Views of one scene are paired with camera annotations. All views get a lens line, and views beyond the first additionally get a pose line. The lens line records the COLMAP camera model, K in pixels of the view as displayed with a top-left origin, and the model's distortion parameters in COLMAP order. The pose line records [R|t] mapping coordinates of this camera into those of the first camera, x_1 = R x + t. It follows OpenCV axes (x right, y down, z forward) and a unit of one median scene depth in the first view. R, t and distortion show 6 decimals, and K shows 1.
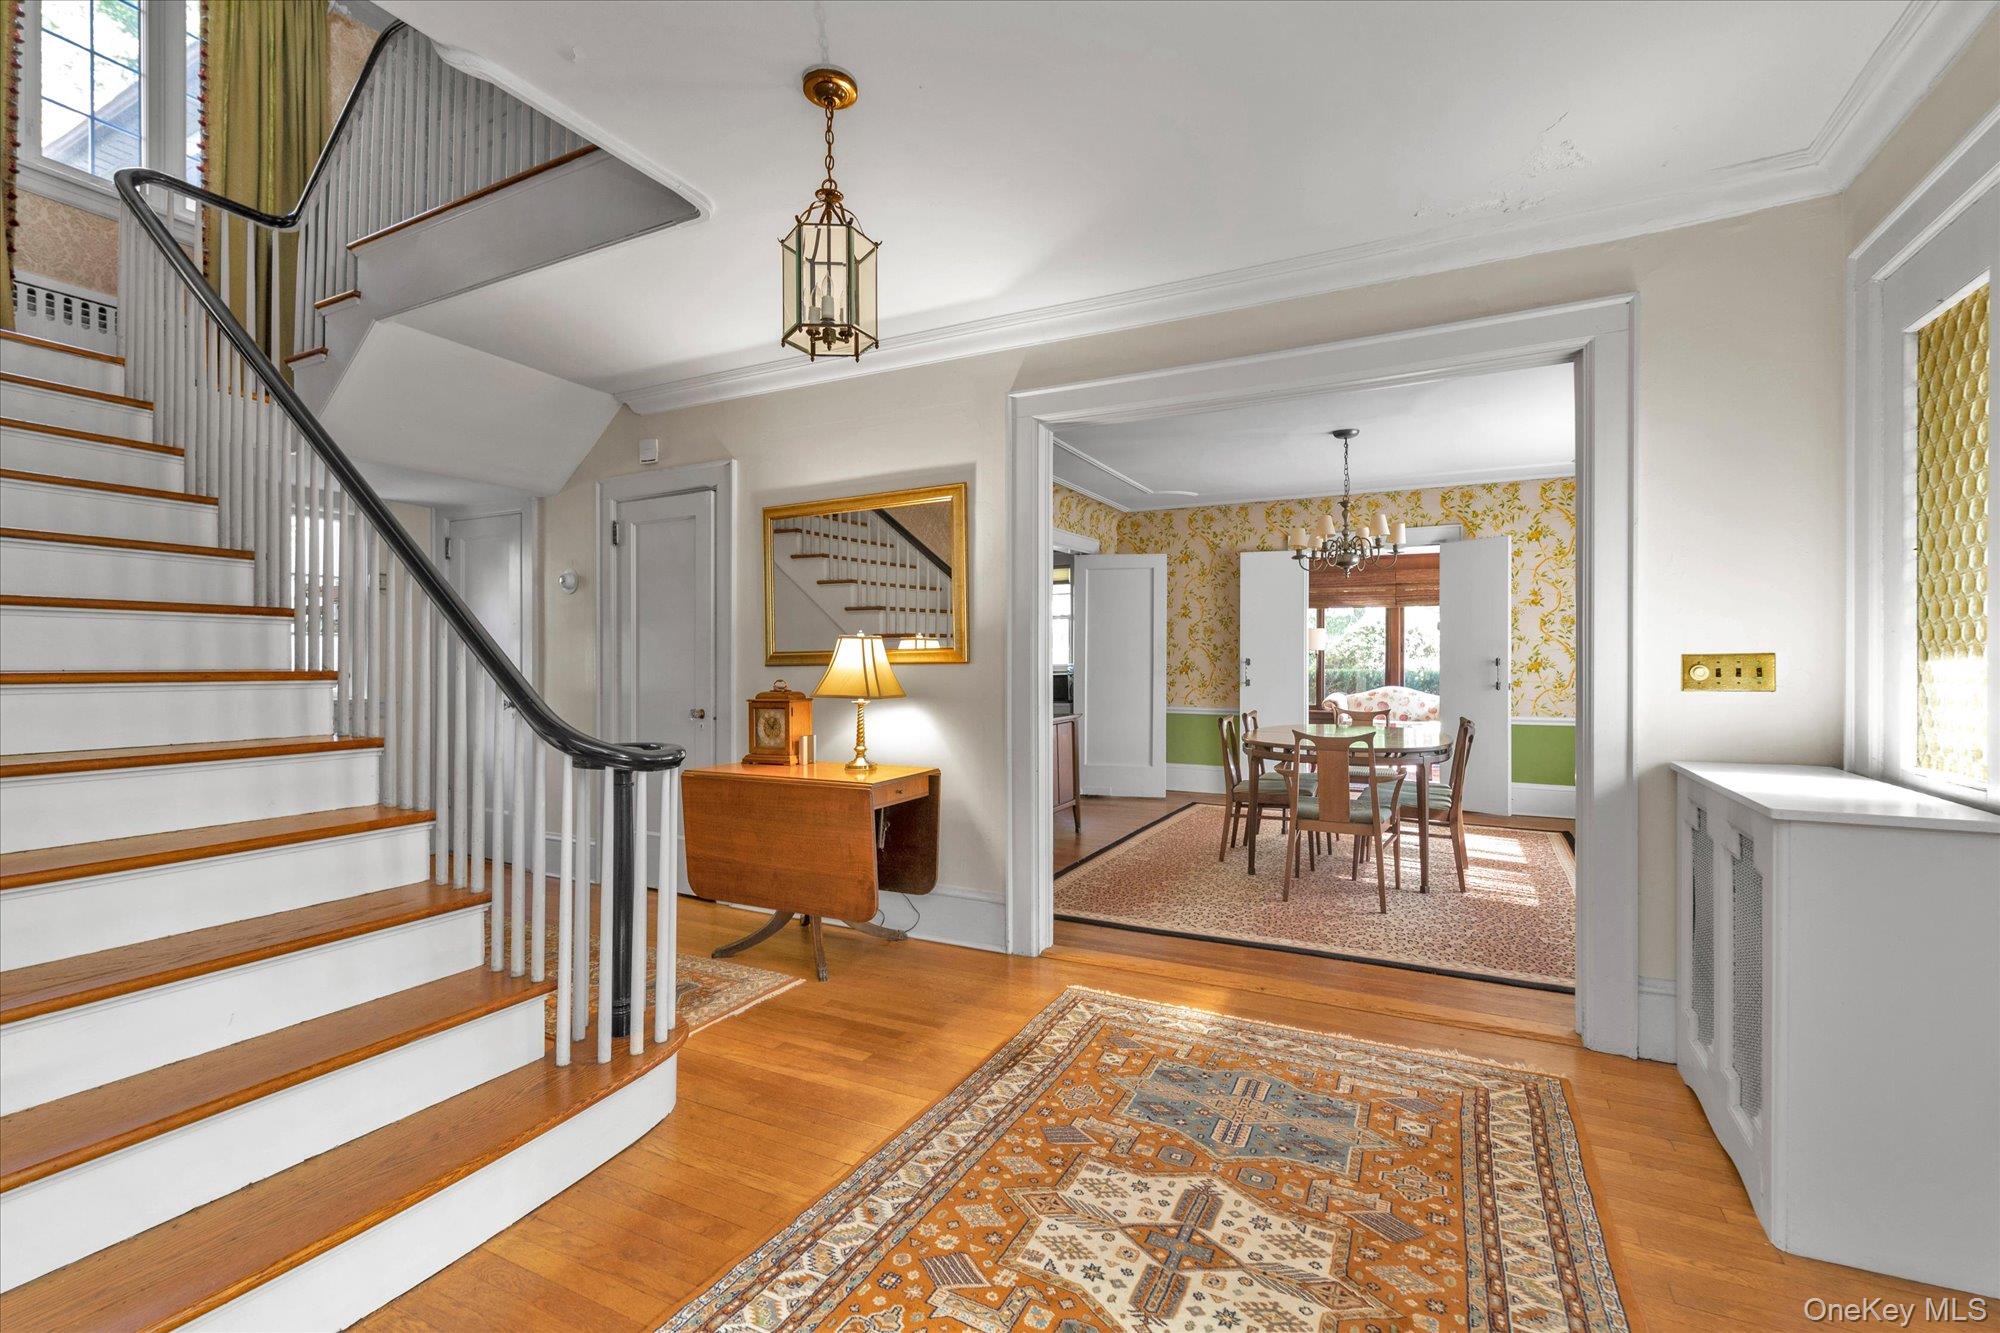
lens RADIAL K [[873.9, 0, 992.2], [0, 873.9, 663.9], [0, 0, 1]] dist [0.001882, 0.000549]
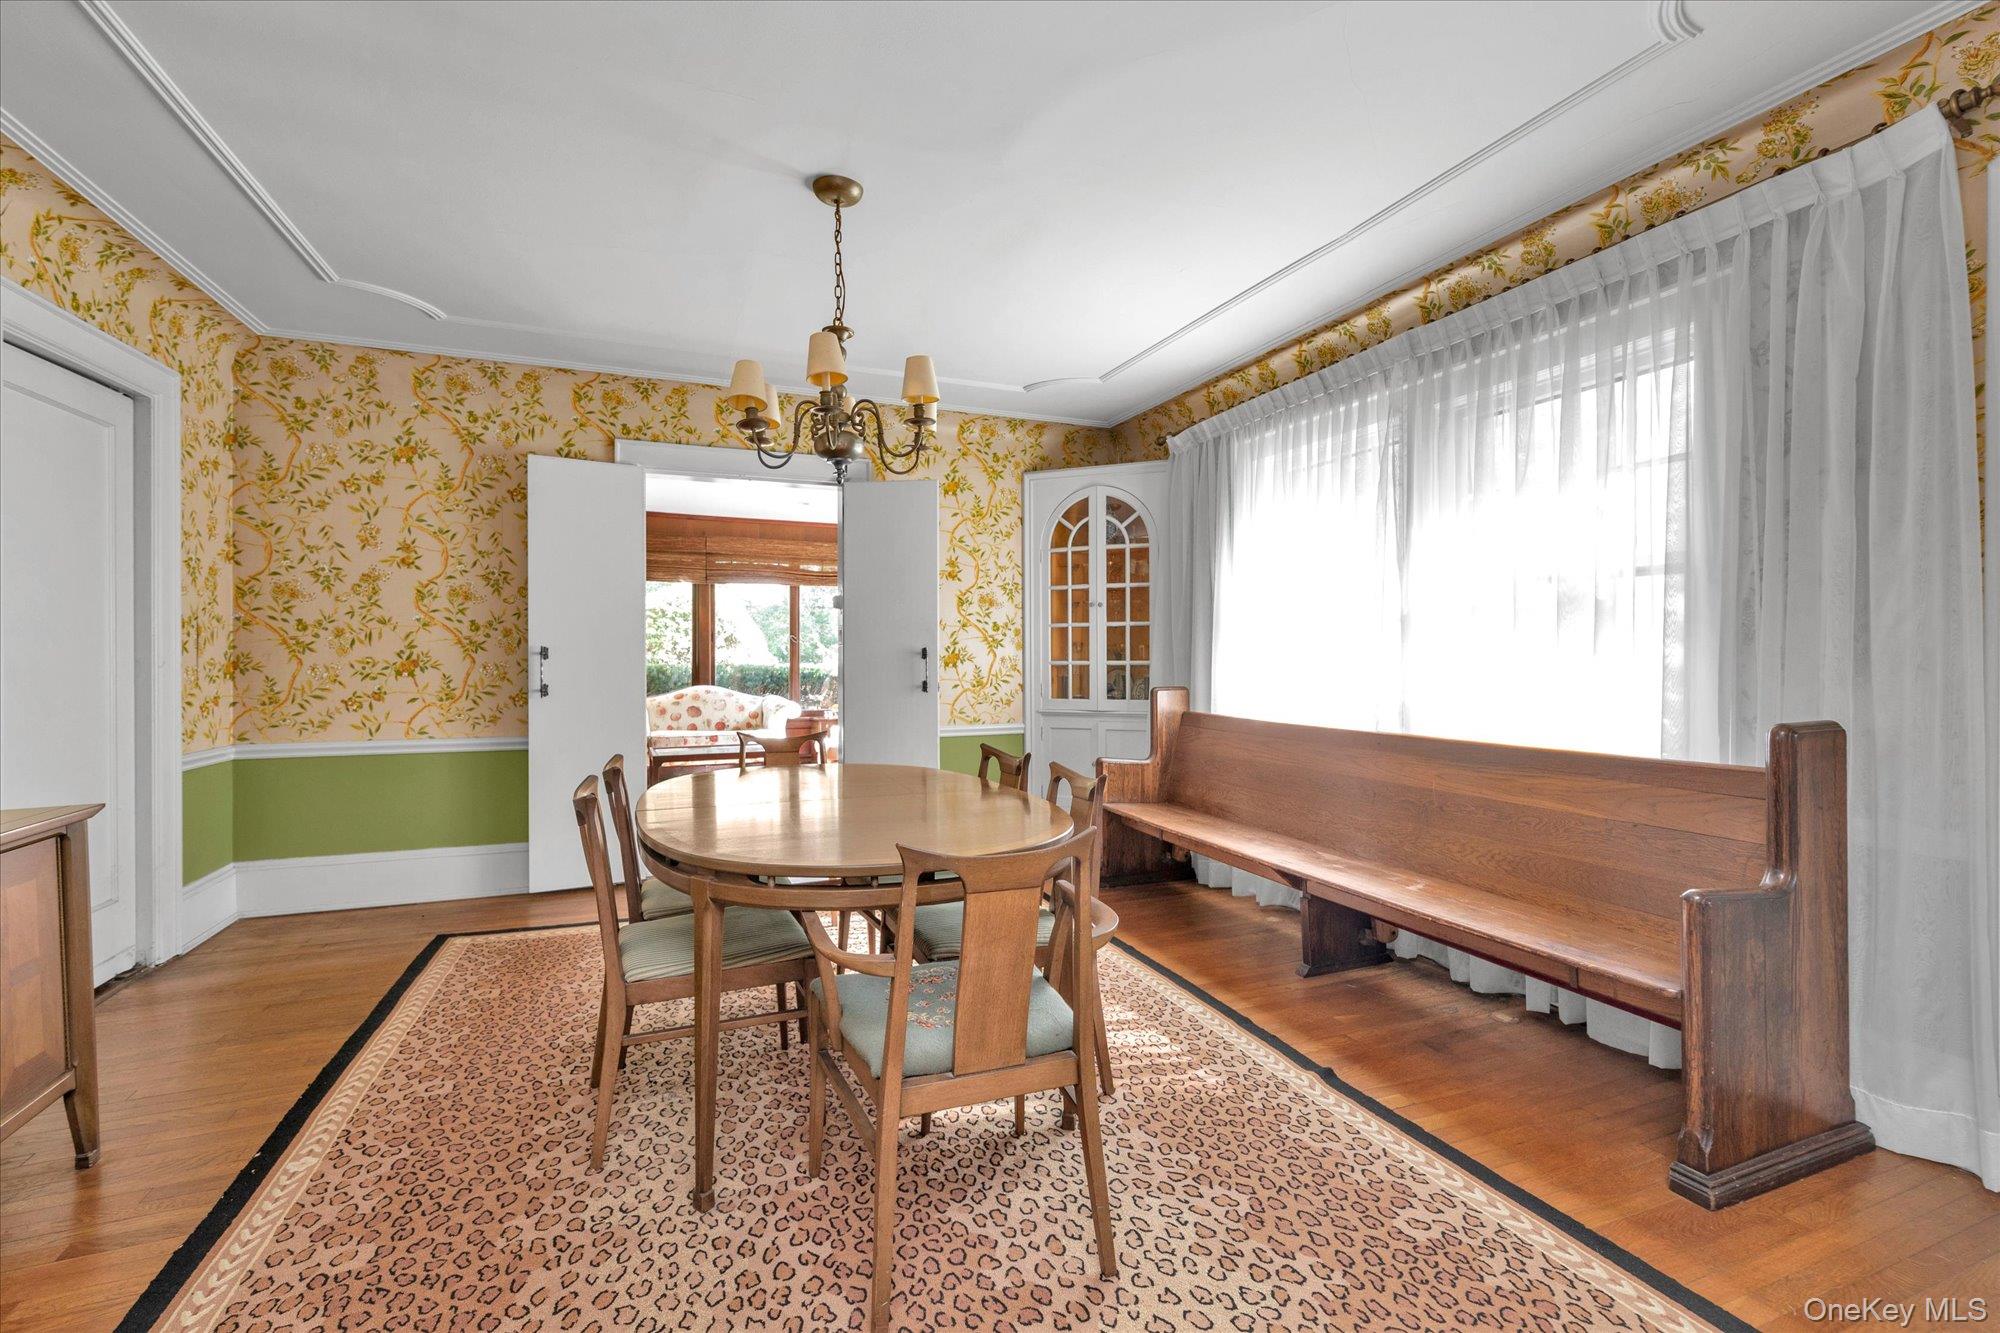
lens RADIAL K [[873.9, 0, 989.9], [0, 873.9, 659.4], [0, 0, 1]] dist [0.001882, 0.000549]
pose [[0.656129, -0.004121, 0.754638, 0.078673], [0.002050, 0.999991, 0.003679, 0.000458], [-0.754646, -0.000867, 0.656131, 0.560914]]
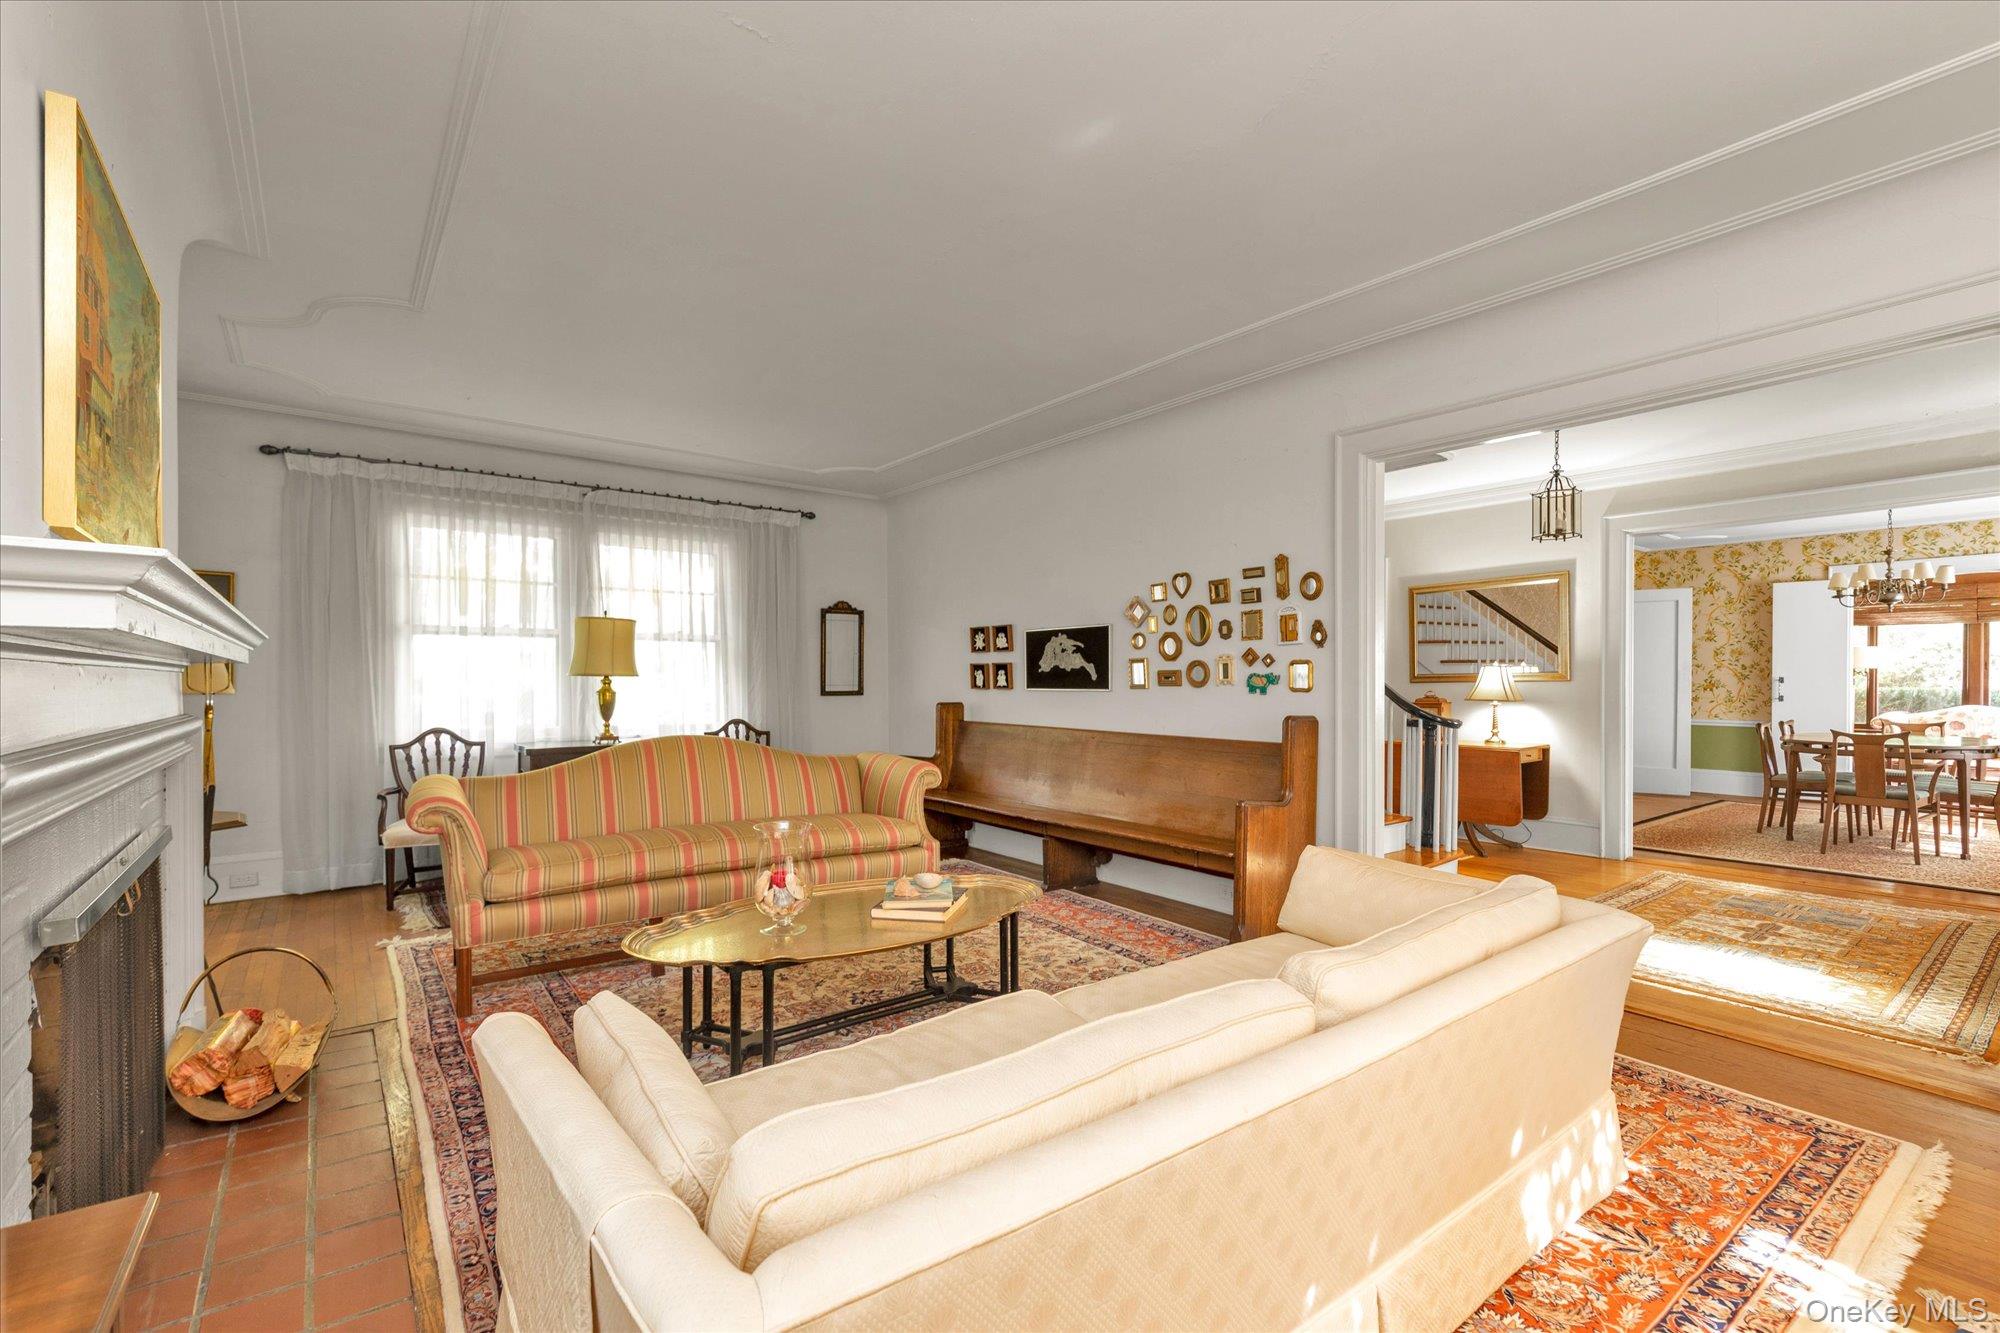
lens RADIAL K [[873.9, 0, 991.6], [0, 873.9, 683.3], [0, 0, 1]] dist [0.001882, 0.000549]
pose [[0.905359, 0.003012, -0.424637, -0.200631], [-0.001794, 0.999993, 0.003269, -0.000209], [0.424643, -0.002198, 0.905358, -0.608215]]
